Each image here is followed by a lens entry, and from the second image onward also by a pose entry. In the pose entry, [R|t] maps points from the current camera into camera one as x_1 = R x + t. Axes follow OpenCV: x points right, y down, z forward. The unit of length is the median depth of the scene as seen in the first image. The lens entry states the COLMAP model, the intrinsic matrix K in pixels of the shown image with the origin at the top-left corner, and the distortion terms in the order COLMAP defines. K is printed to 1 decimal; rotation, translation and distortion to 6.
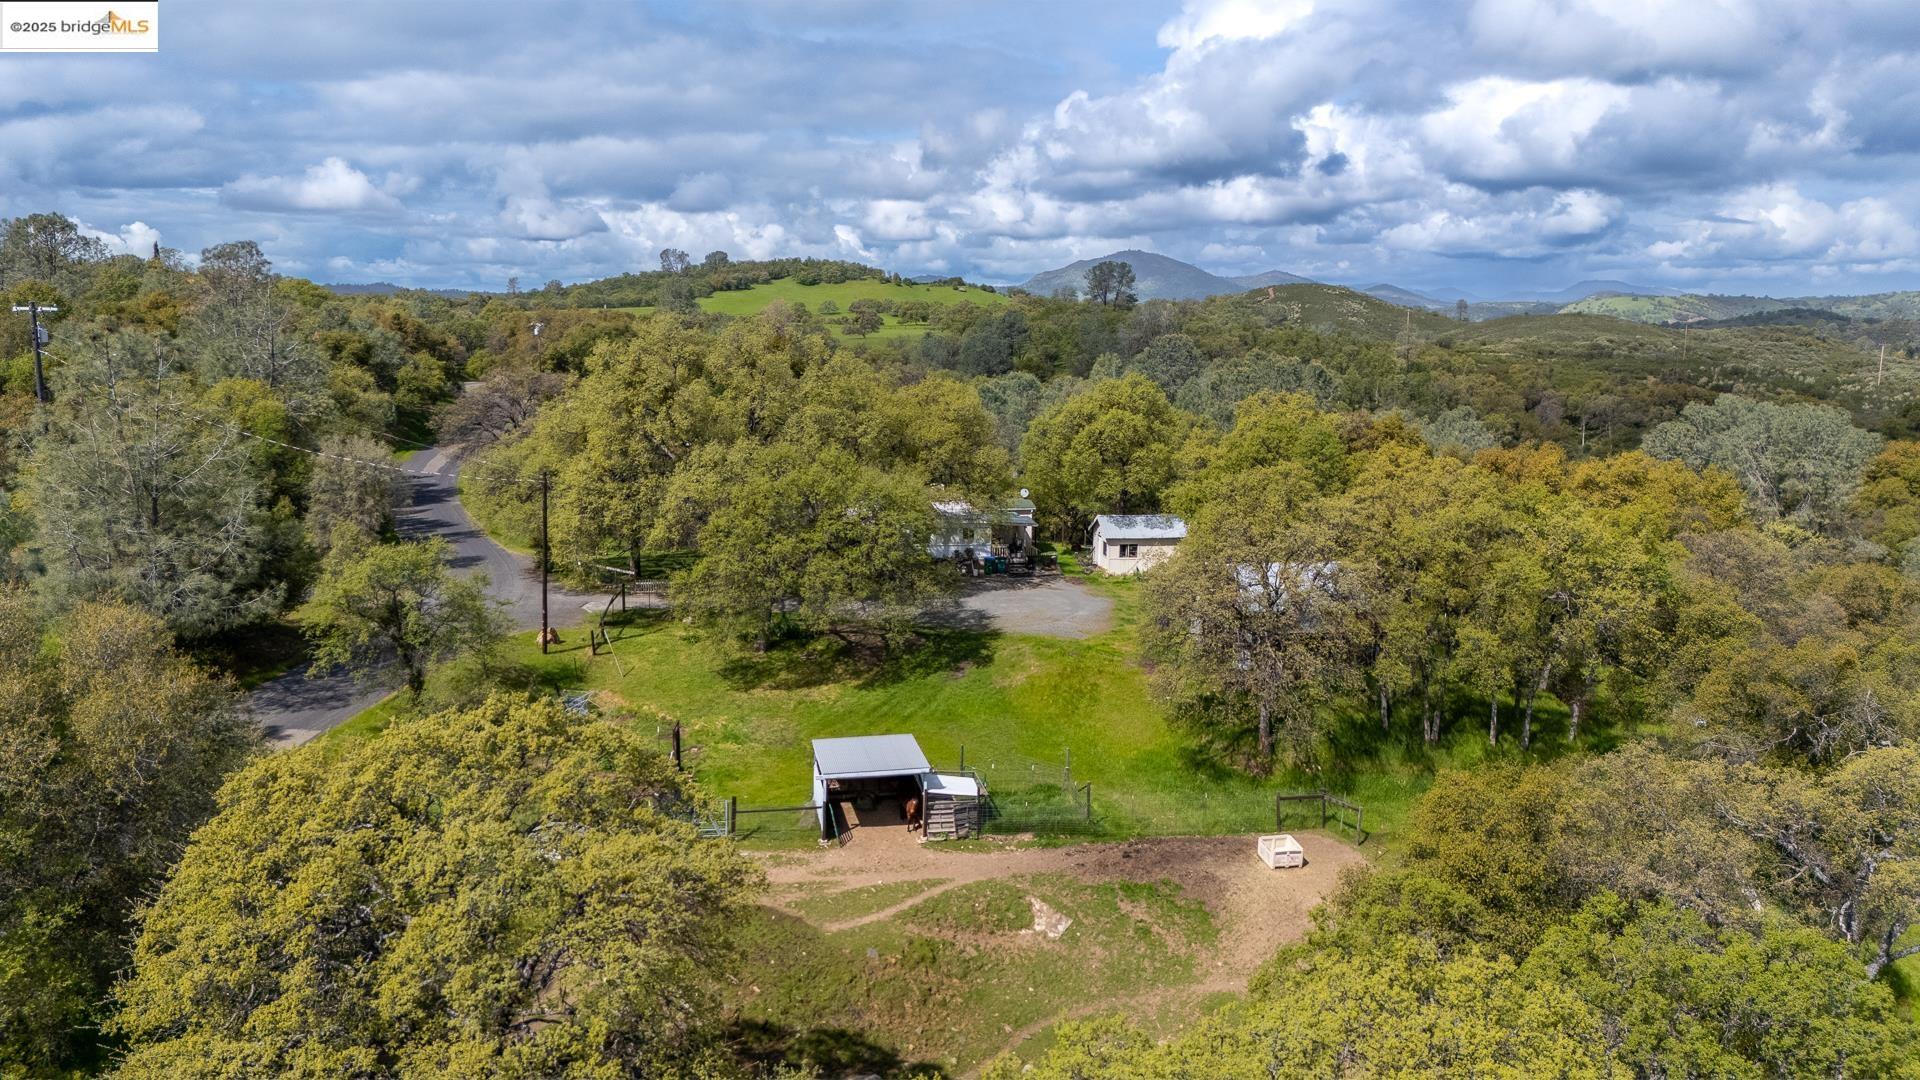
lens RADIAL K [[1444.9, 0, 950.4], [0, 1444.9, 540.2], [0, 0, 1]] dist [0.068002, -0.032812]
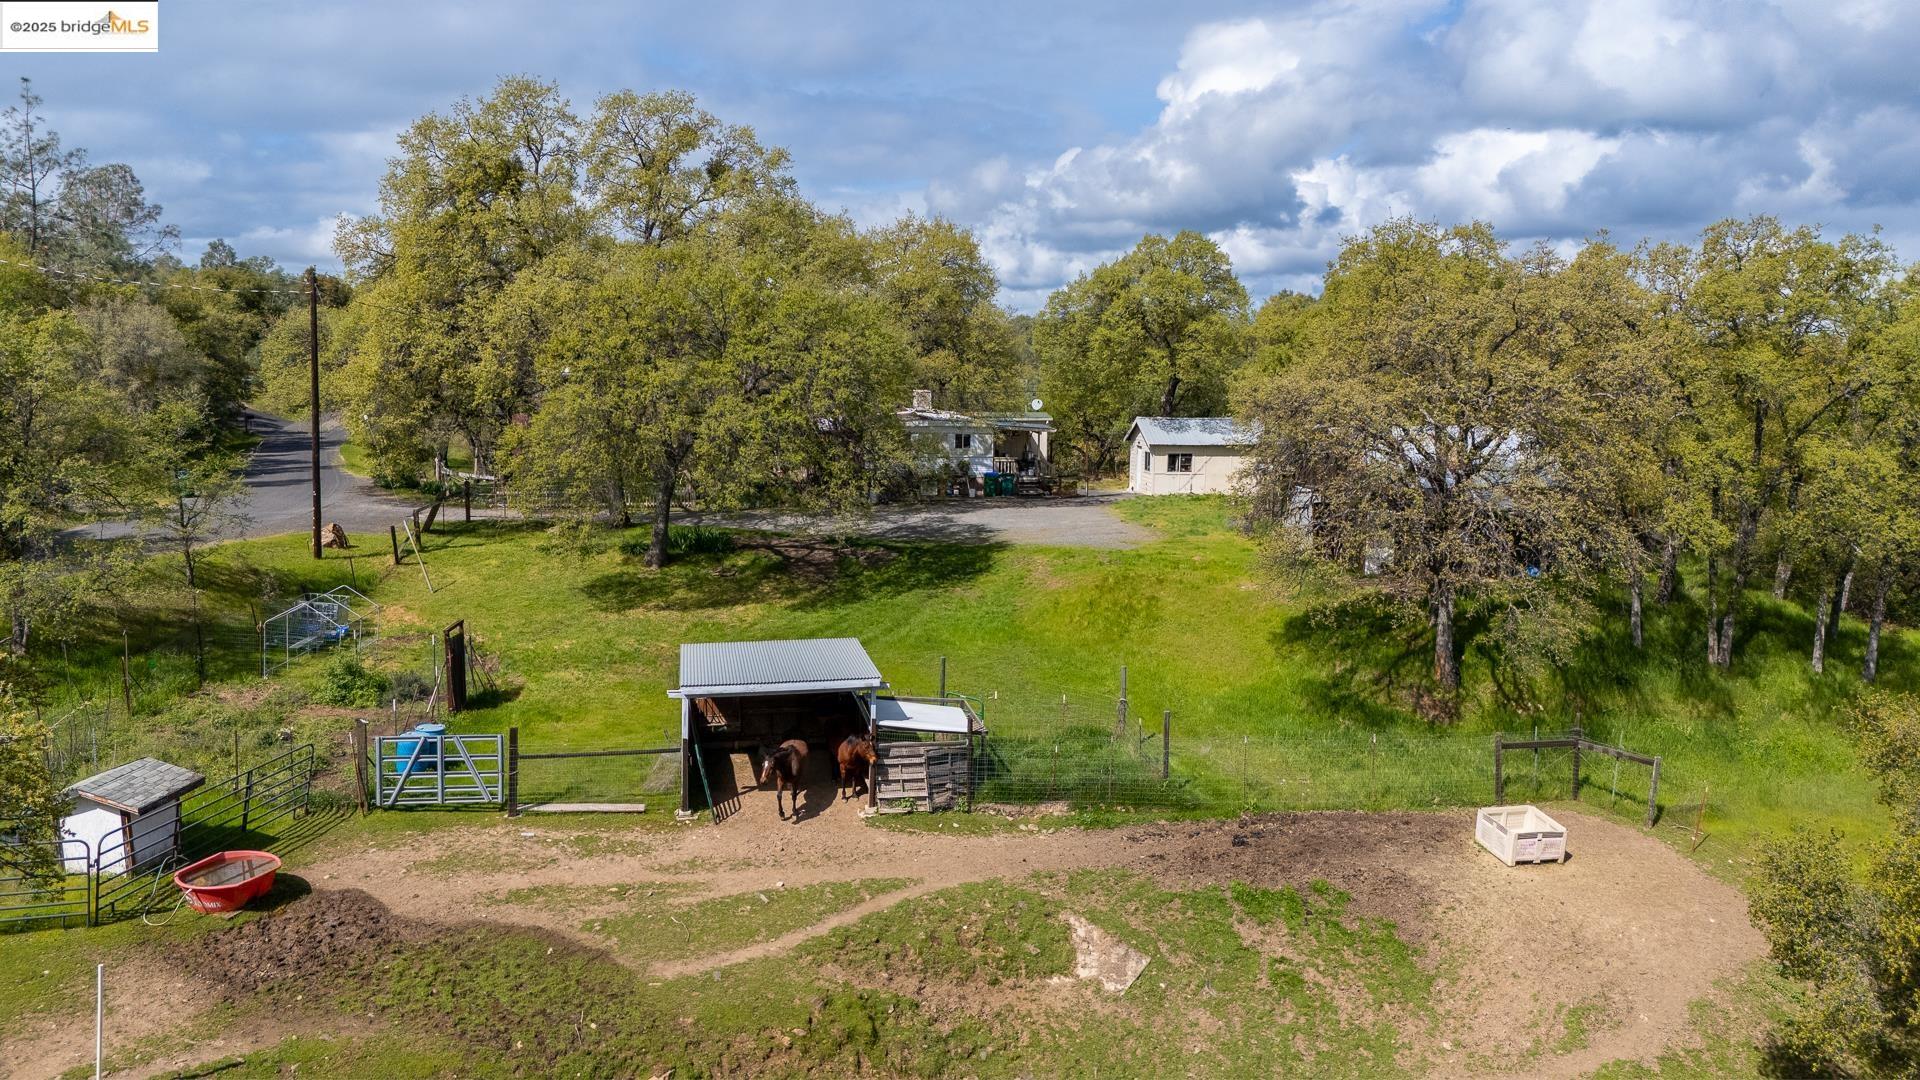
lens RADIAL K [[1444.9, 0, 963.1], [0, 1444.9, 540.3], [0, 0, 1]] dist [0.068002, -0.032812]
pose [[0.999968, 0.001861, 0.007734, 0.010459], [-0.001600, 0.999434, -0.033612, 0.104748], [-0.007793, 0.033599, 0.999405, 0.383453]]
